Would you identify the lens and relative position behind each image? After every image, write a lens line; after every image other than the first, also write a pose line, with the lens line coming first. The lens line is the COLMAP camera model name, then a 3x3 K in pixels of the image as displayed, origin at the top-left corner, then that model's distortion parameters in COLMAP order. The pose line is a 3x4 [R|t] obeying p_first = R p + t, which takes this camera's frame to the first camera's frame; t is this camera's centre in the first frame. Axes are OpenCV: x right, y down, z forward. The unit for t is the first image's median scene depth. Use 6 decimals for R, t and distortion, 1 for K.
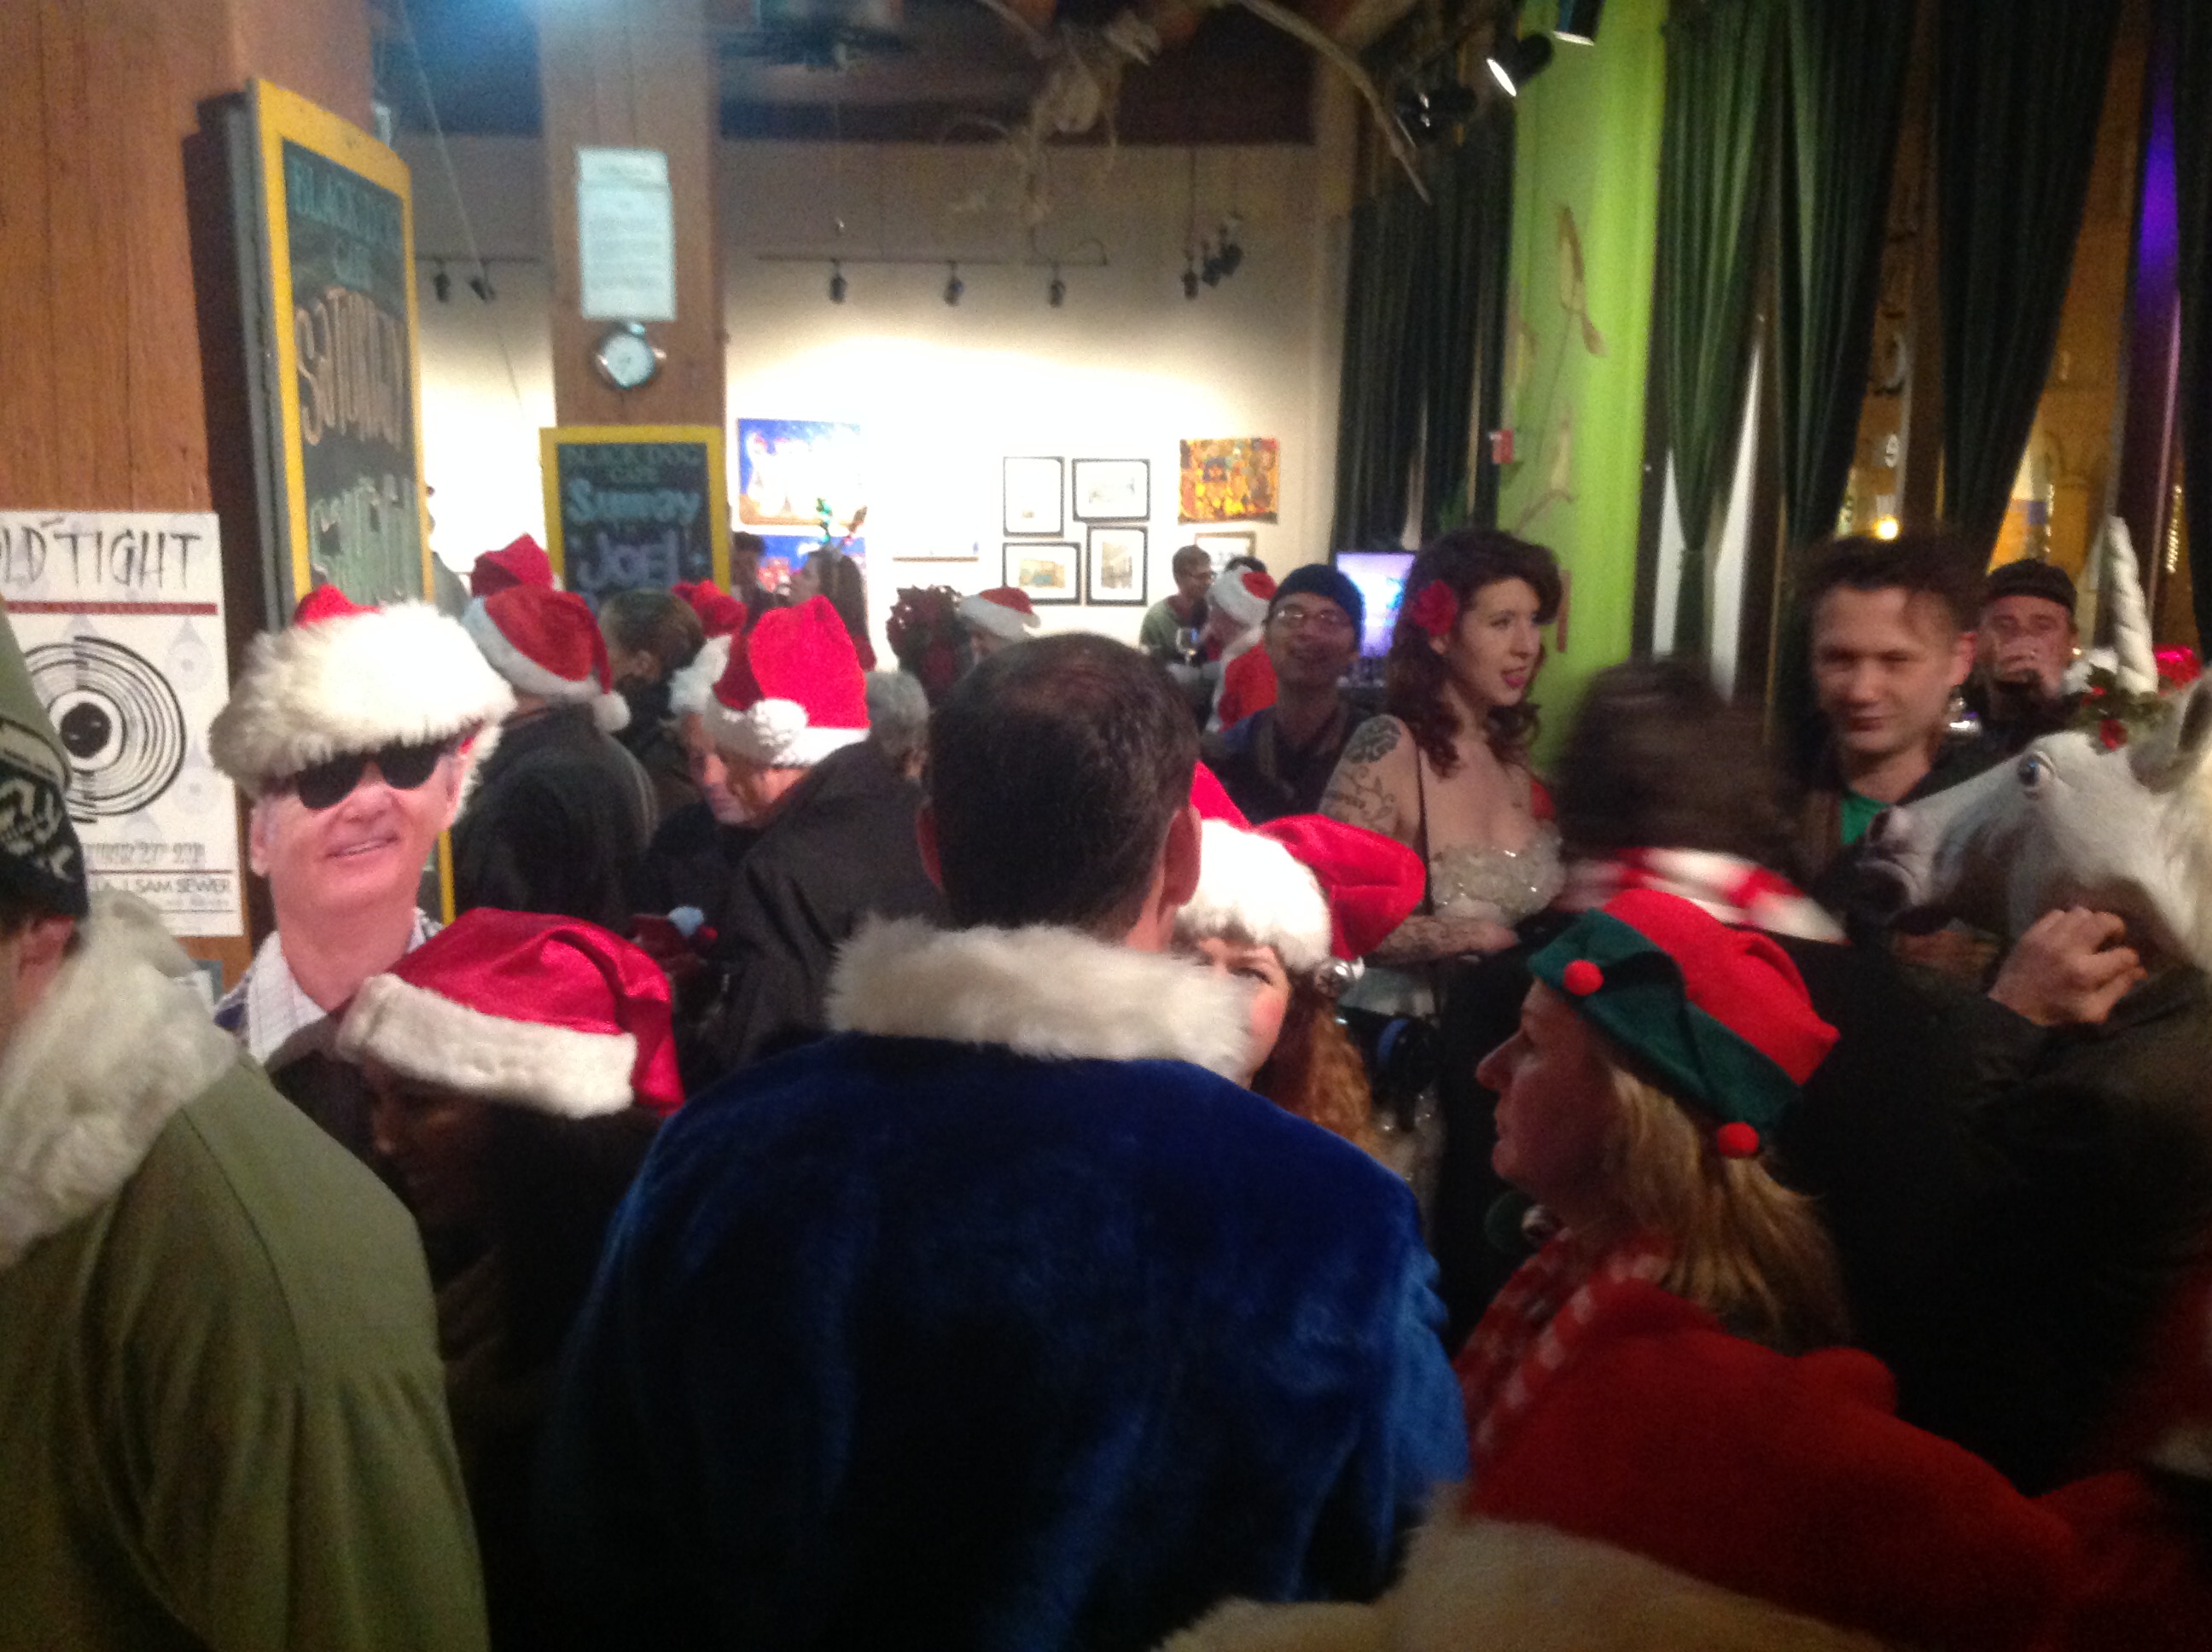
lens RADIAL K [[2163.9, 0, 1106.0], [0, 2163.9, 826.0], [0, 0, 1]] dist [0.135024, -0.237433]
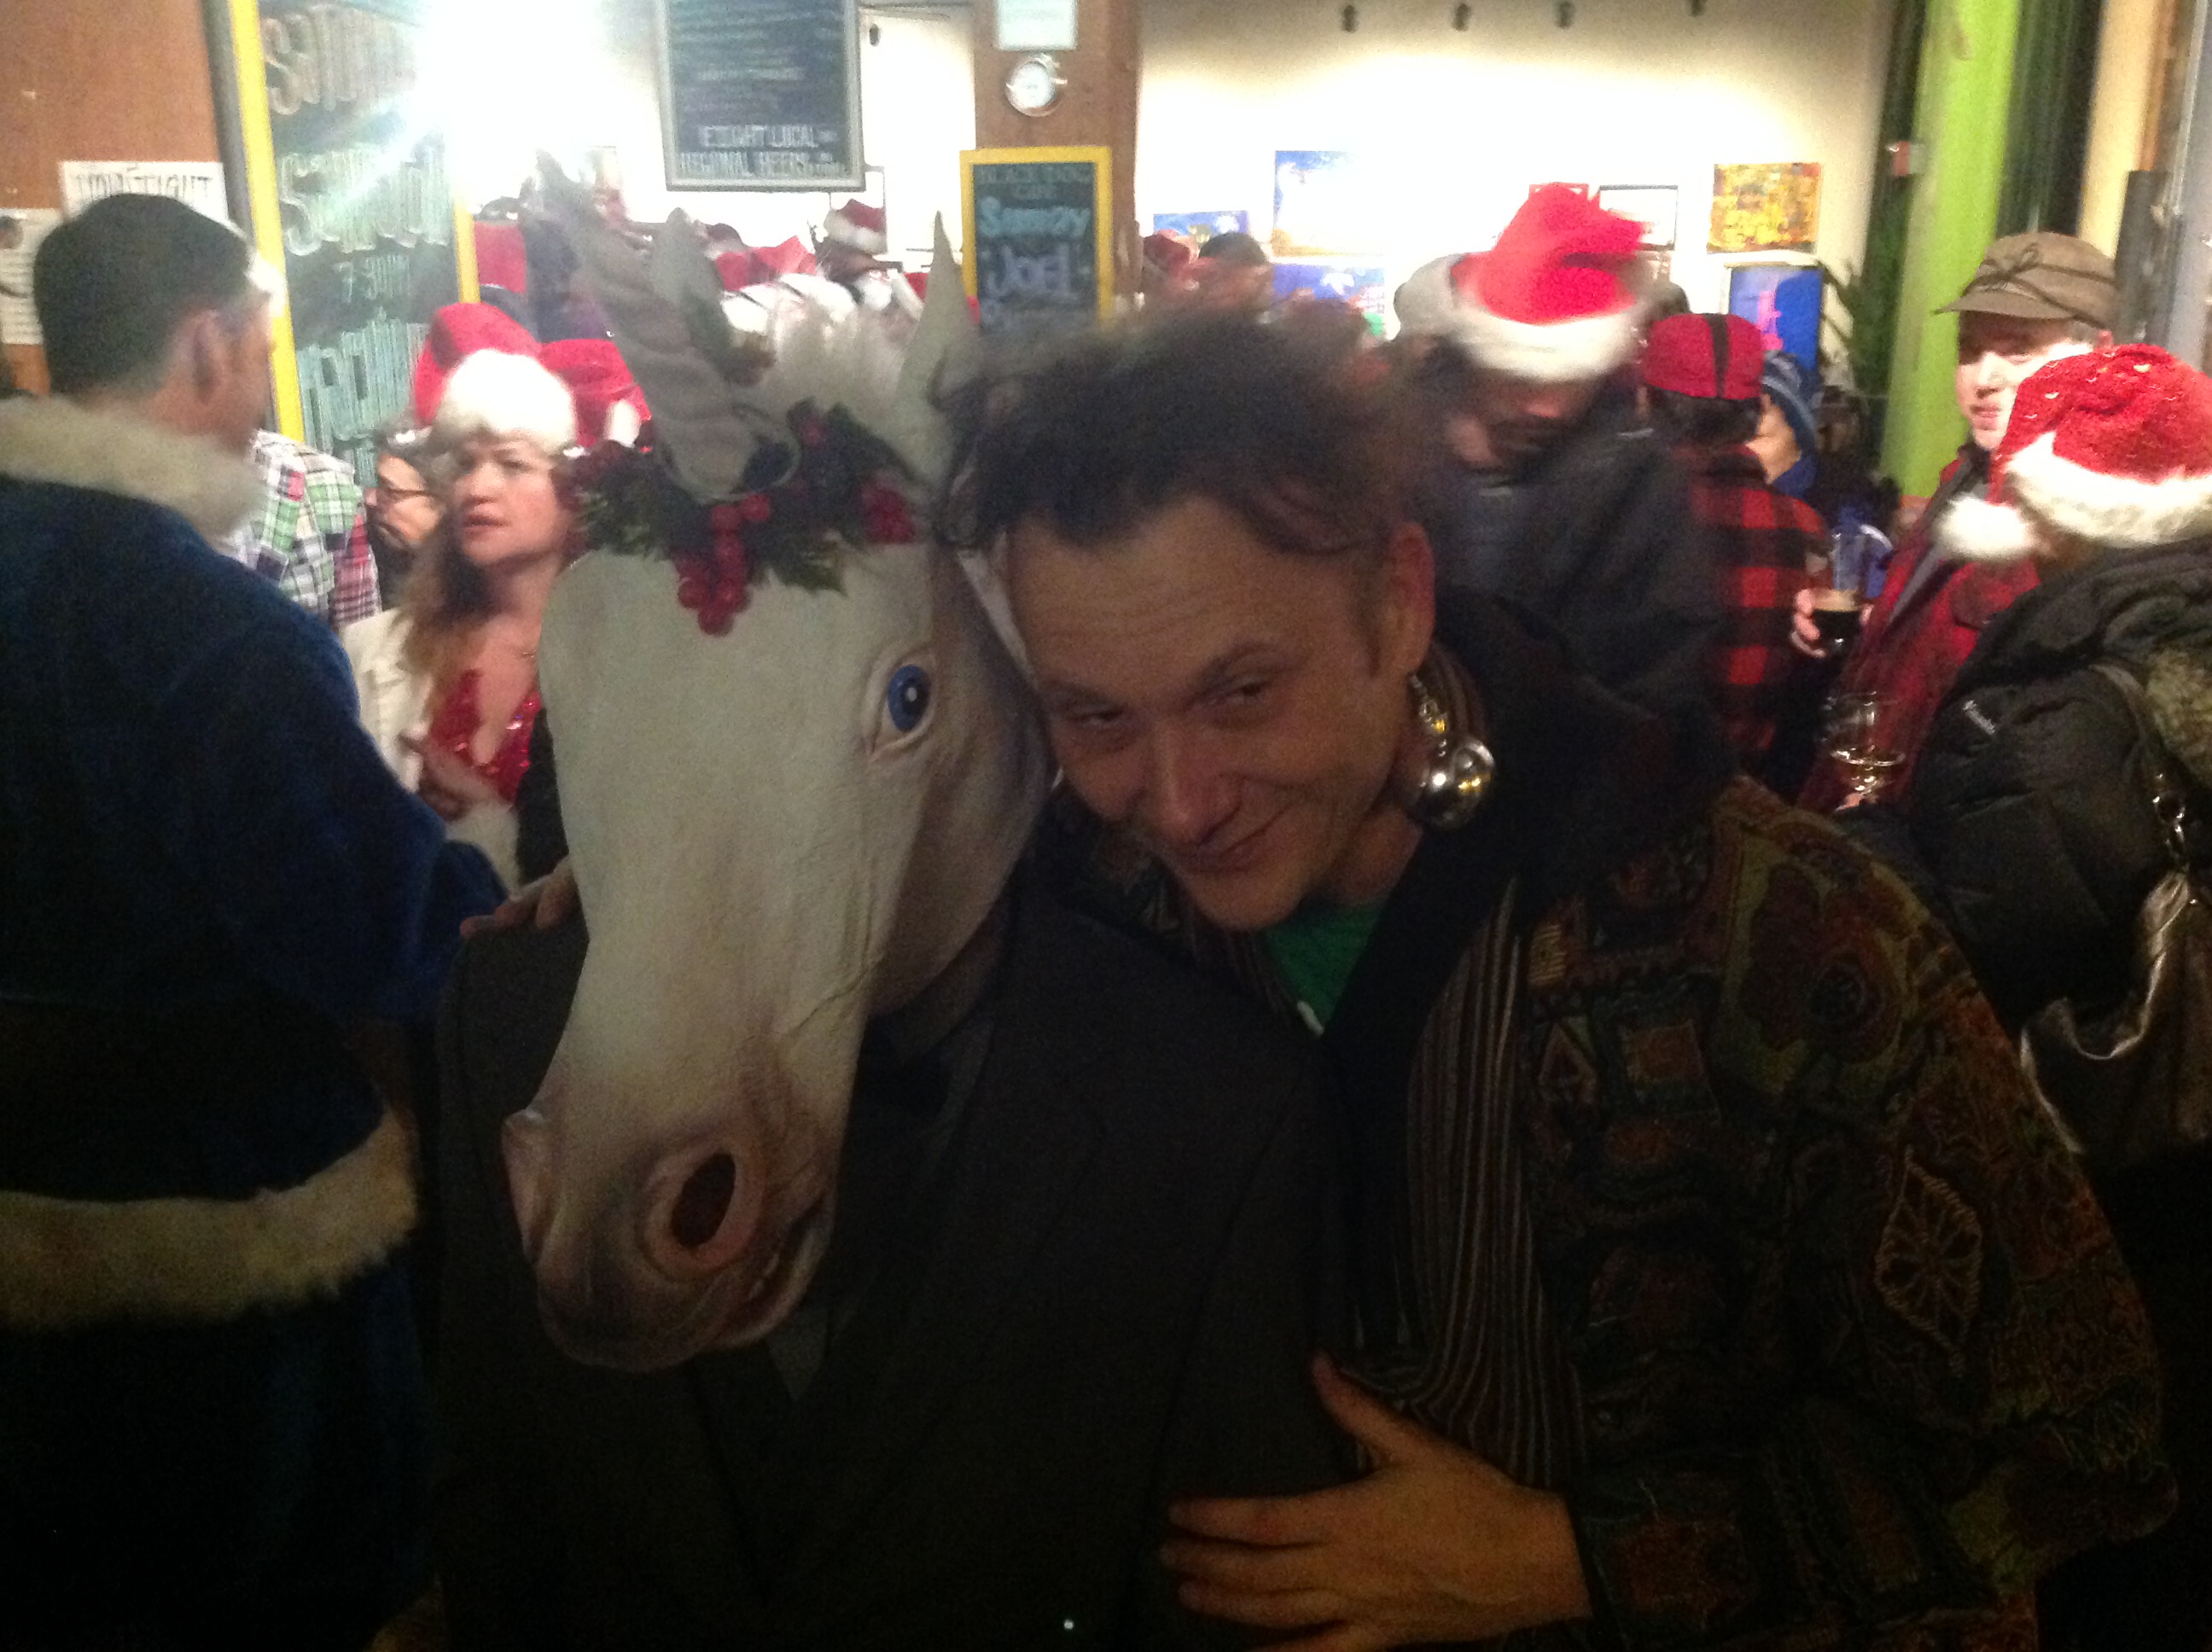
lens RADIAL K [[2163.9, 0, 1106.0], [0, 2163.9, 826.0], [0, 0, 1]] dist [0.135024, -0.237433]
pose [[0.942393, 0.091971, -0.321615, 0.209690], [-0.056999, 0.991550, 0.116534, 0.029266], [0.329615, -0.091489, 0.939672, -0.075138]]
